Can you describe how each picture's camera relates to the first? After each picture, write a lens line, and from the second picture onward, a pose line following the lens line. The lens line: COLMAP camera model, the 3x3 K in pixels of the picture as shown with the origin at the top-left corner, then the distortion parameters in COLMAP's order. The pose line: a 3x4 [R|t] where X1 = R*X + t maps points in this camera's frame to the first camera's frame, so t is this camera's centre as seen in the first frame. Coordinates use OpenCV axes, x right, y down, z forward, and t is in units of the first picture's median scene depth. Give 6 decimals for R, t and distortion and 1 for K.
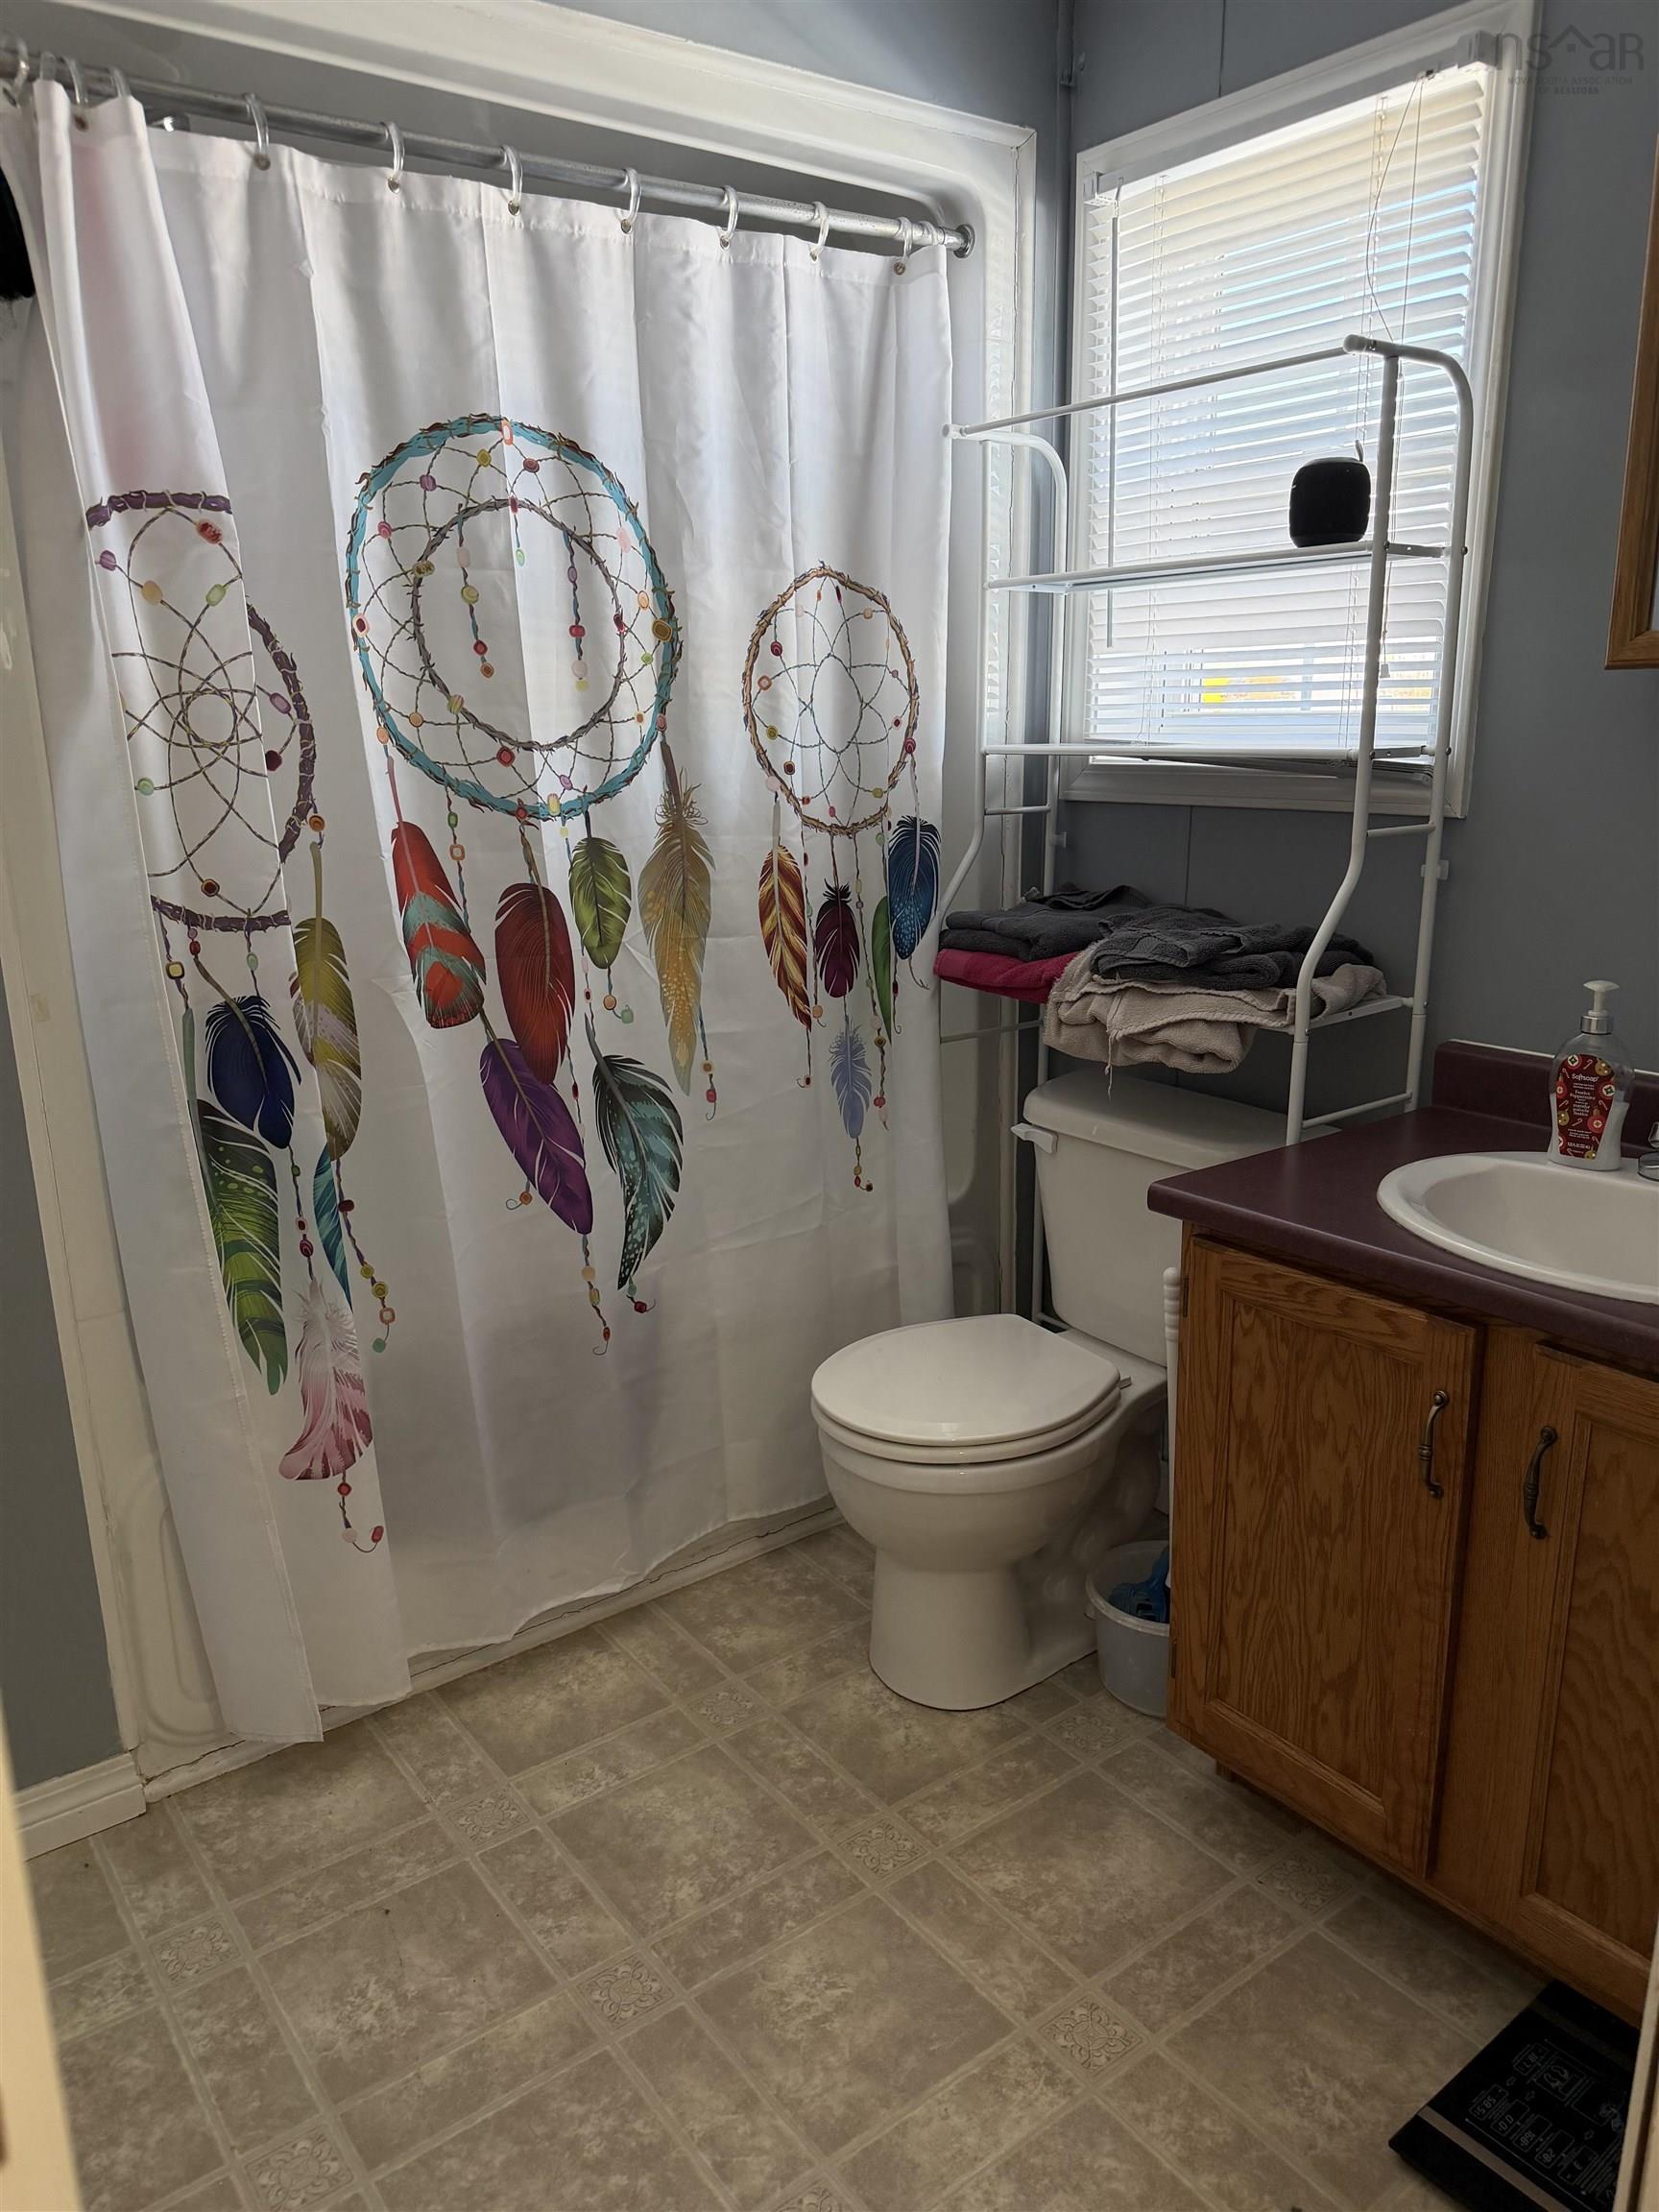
lens RADIAL K [[1556.7, 0, 823.0], [0, 1556.7, 1110.0], [0, 0, 1]] dist [0.055107, -0.073549]
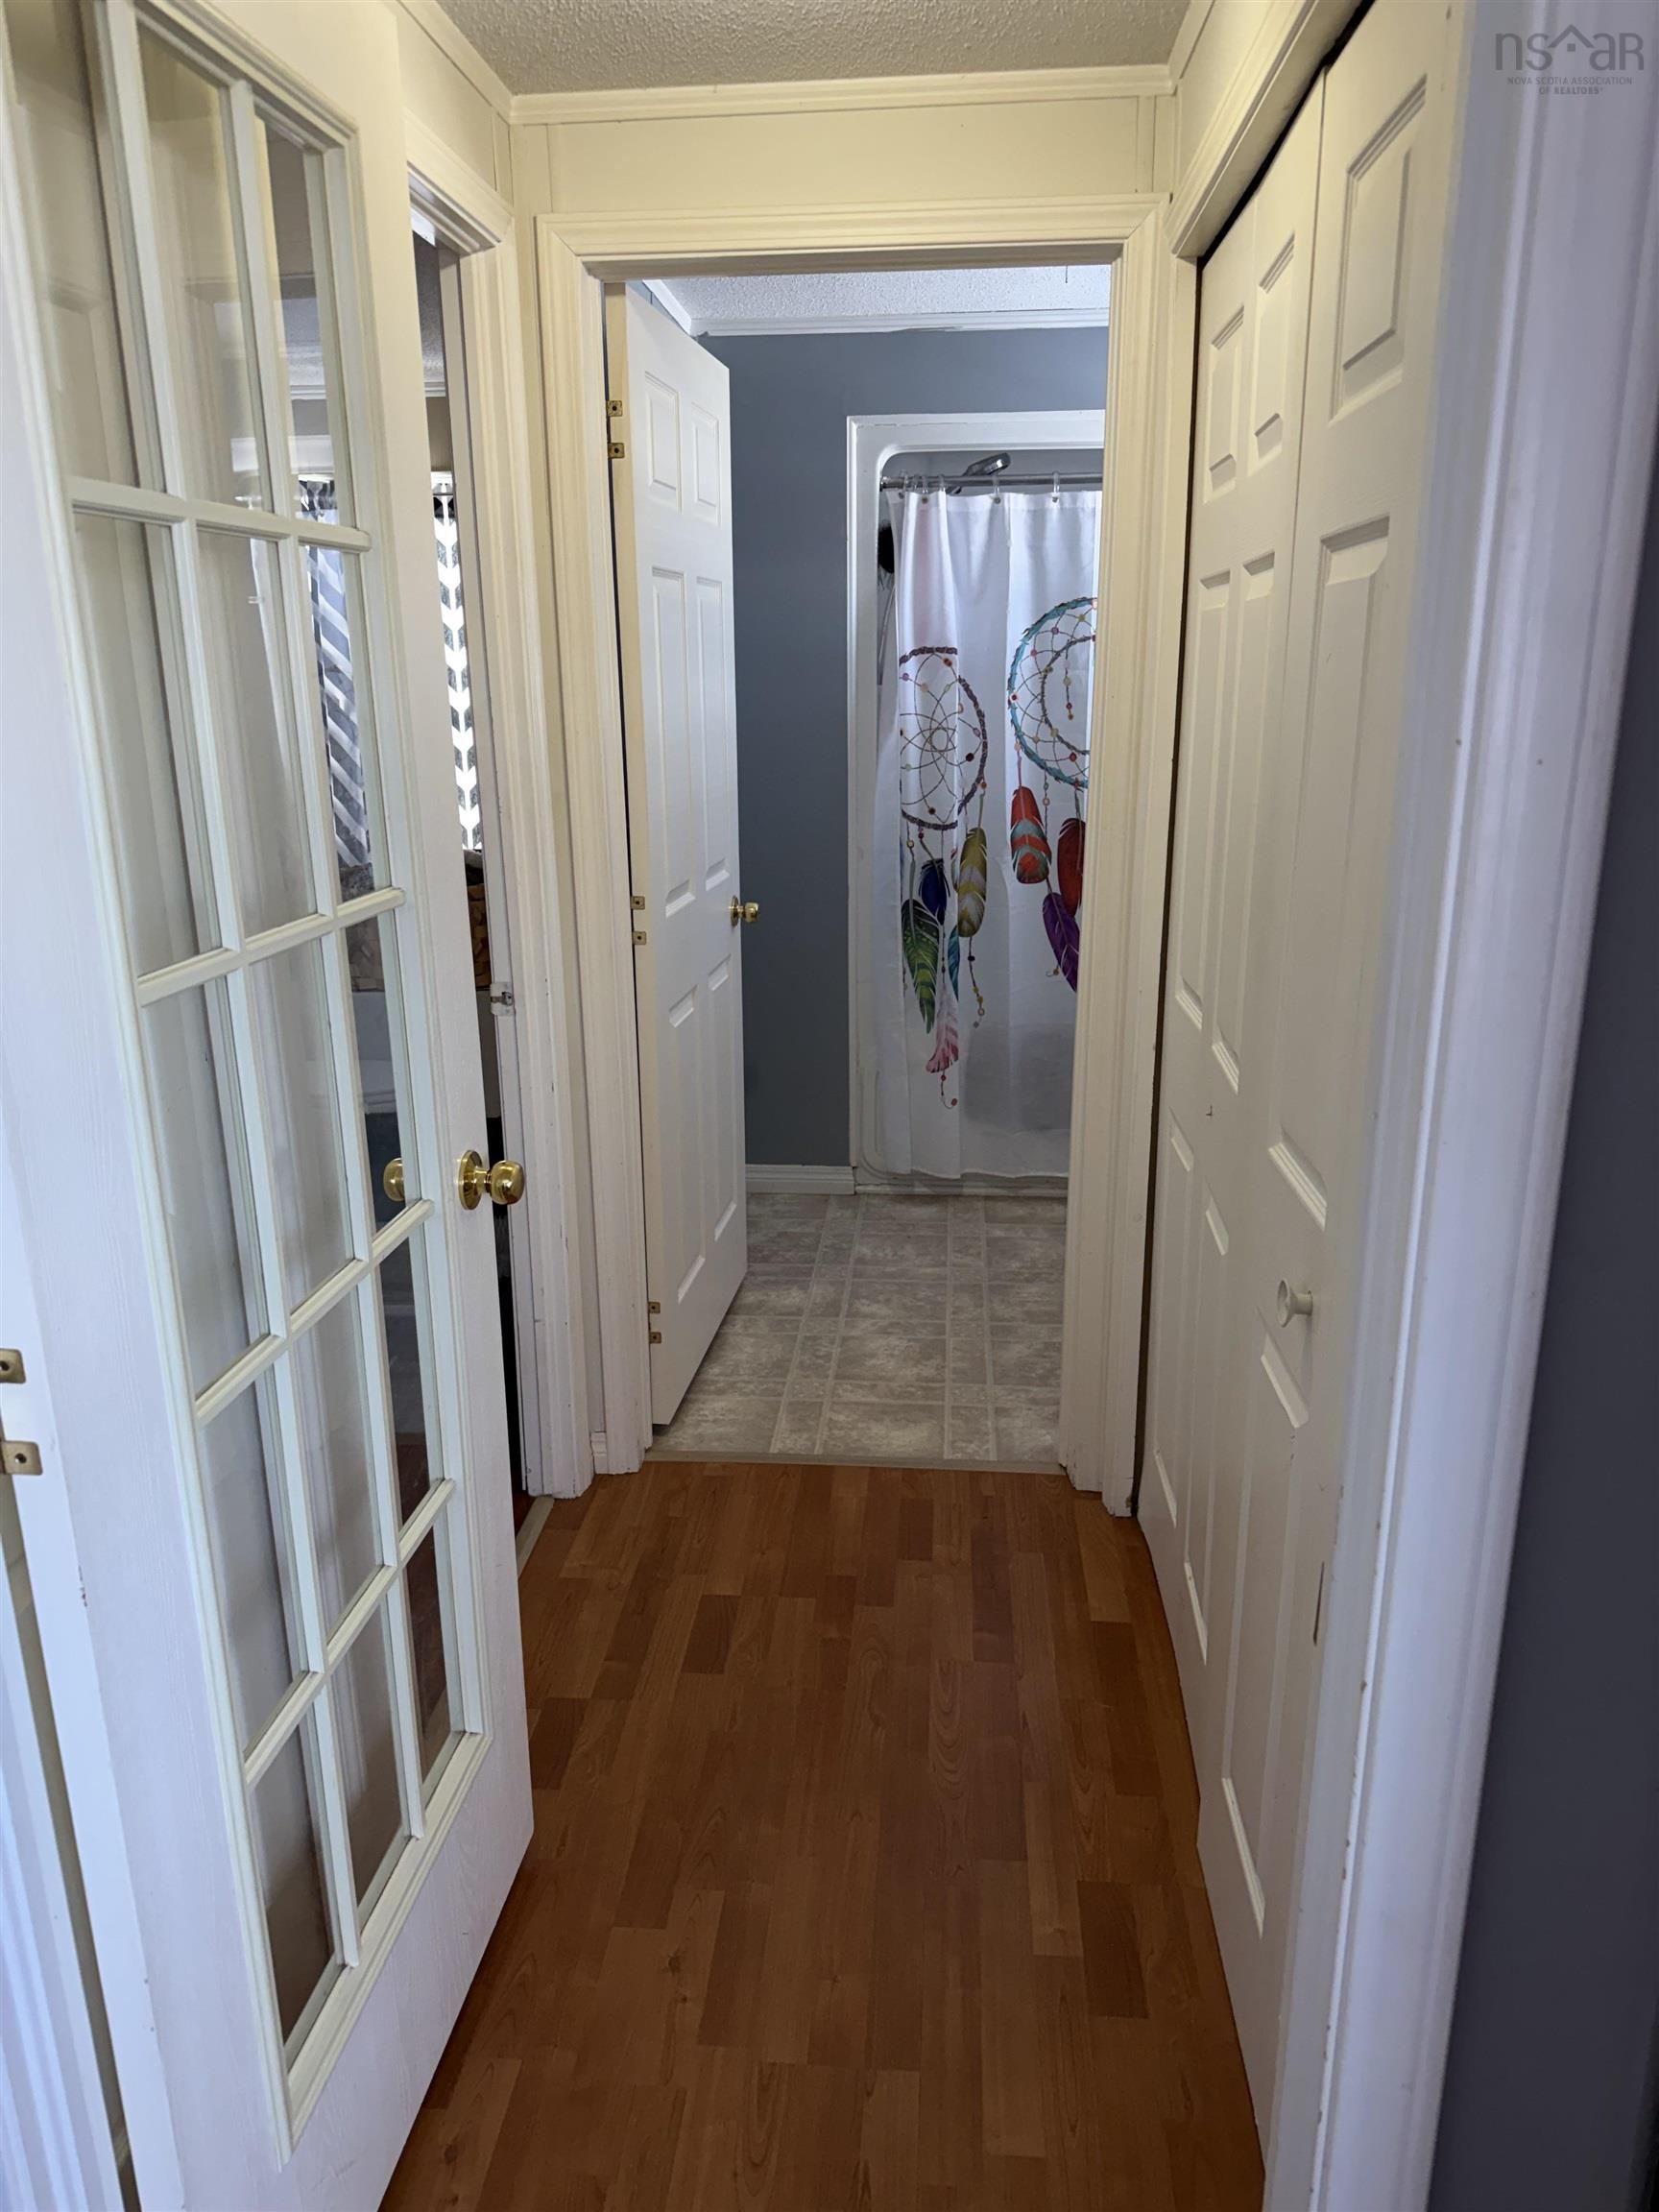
lens RADIAL K [[1546.7, 0, 814.0], [0, 1546.7, 1109.4], [0, 0, 1]] dist [0.141809, -0.248334]
pose [[0.739989, 0.186618, -0.646213, 1.043241], [-0.167840, 0.981580, 0.091272, 0.113183], [0.651342, 0.040920, 0.757680, -0.852661]]
